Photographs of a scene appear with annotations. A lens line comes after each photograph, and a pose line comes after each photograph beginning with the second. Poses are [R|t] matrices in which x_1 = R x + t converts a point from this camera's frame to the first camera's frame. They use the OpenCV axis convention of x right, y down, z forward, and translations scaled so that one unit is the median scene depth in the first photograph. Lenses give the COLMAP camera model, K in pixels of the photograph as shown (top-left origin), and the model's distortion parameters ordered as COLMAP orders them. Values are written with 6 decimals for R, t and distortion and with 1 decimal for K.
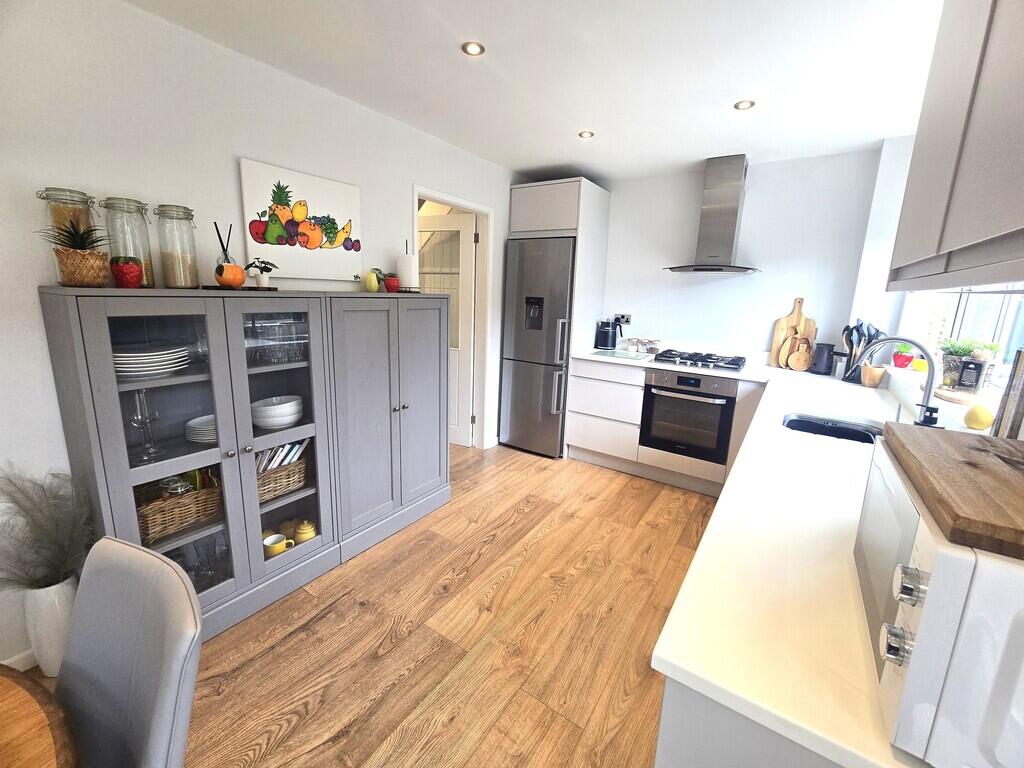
lens RADIAL K [[419.7, 0, 514.4], [0, 419.7, 371.4], [0, 0, 1]] dist [0.001511, -0.005998]
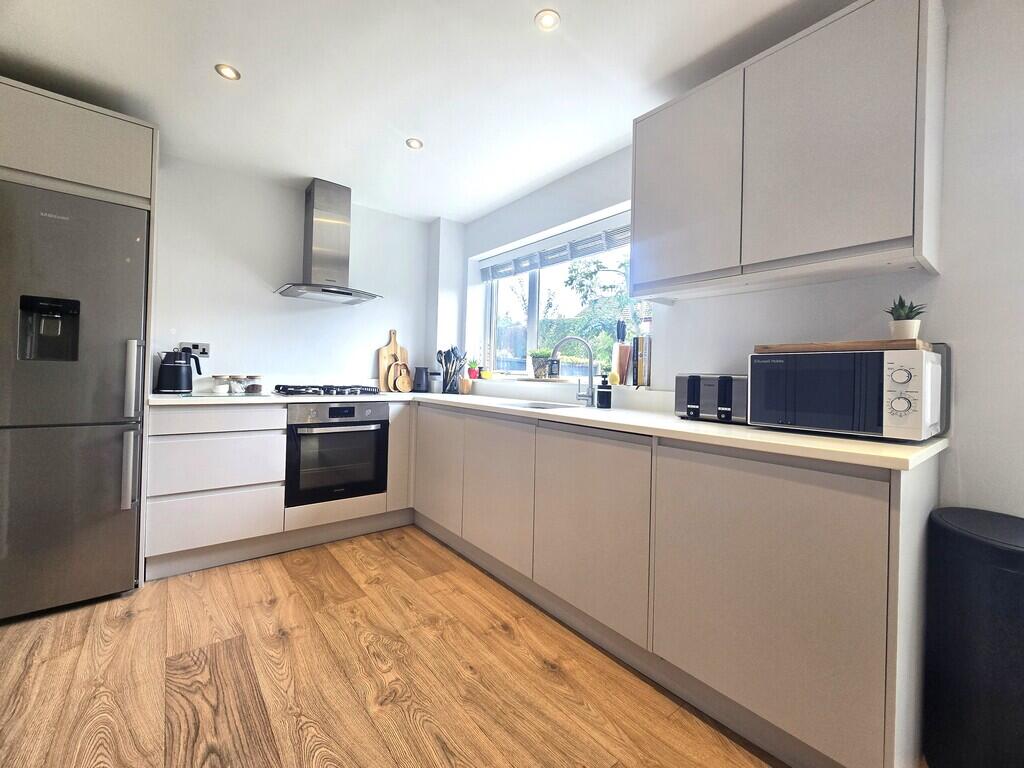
lens RADIAL K [[419.7, 0, 514.4], [0, 419.7, 371.4], [0, 0, 1]] dist [0.001511, -0.005998]
pose [[0.292465, -0.017819, 0.956110, -0.383576], [0.167746, 0.985279, -0.032950, 0.035383], [-0.941449, 0.170021, 0.291149, 0.447837]]
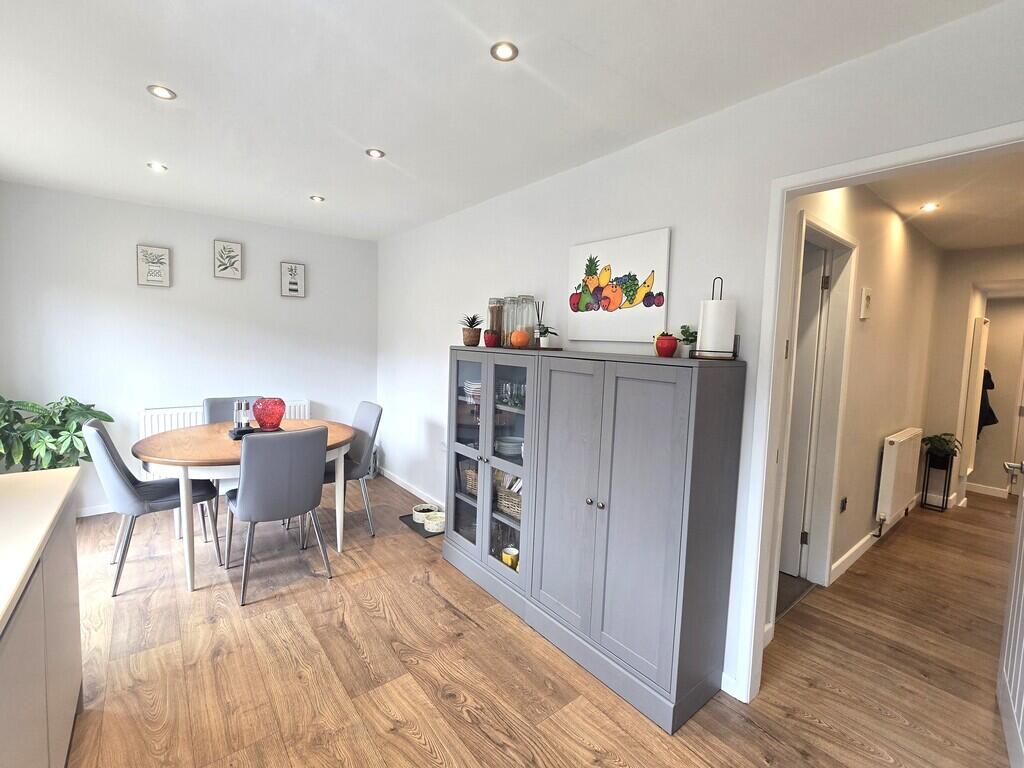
lens RADIAL K [[451.2, 0, 513.0], [0, 451.2, 372.3], [0, 0, 1]] dist [0.001743, -0.007758]
pose [[-0.297209, 0.019158, -0.954620, 0.506010], [-0.230099, 0.968896, 0.091083, -0.168677], [0.926672, 0.246727, -0.283556, 0.961982]]
